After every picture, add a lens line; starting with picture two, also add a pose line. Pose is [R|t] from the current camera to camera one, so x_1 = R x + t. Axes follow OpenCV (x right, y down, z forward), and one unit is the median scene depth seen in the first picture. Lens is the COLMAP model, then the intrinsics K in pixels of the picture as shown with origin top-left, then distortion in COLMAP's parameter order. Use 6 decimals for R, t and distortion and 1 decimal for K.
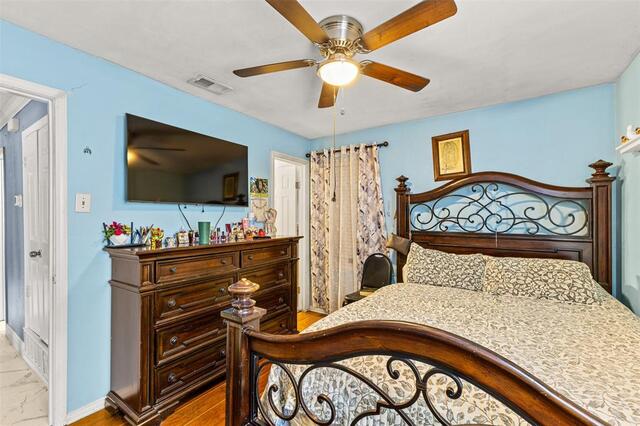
lens RADIAL K [[277.2, 0, 318.3], [0, 277.2, 216.6], [0, 0, 1]] dist [0.009645, -0.001020]
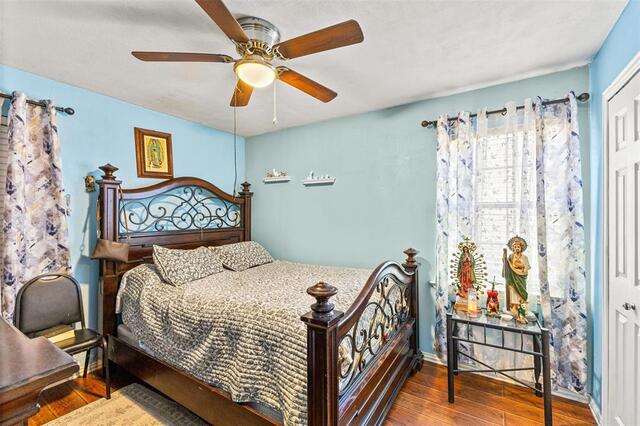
lens RADIAL K [[277.2, 0, 318.1], [0, 277.2, 211.1], [0, 0, 1]] dist [0.009645, -0.001020]
pose [[-0.033558, 0.001269, 0.999436, -0.567187], [0.001134, 0.999999, -0.001231, -0.015230], [-0.999436, 0.001093, -0.033560, 0.491658]]
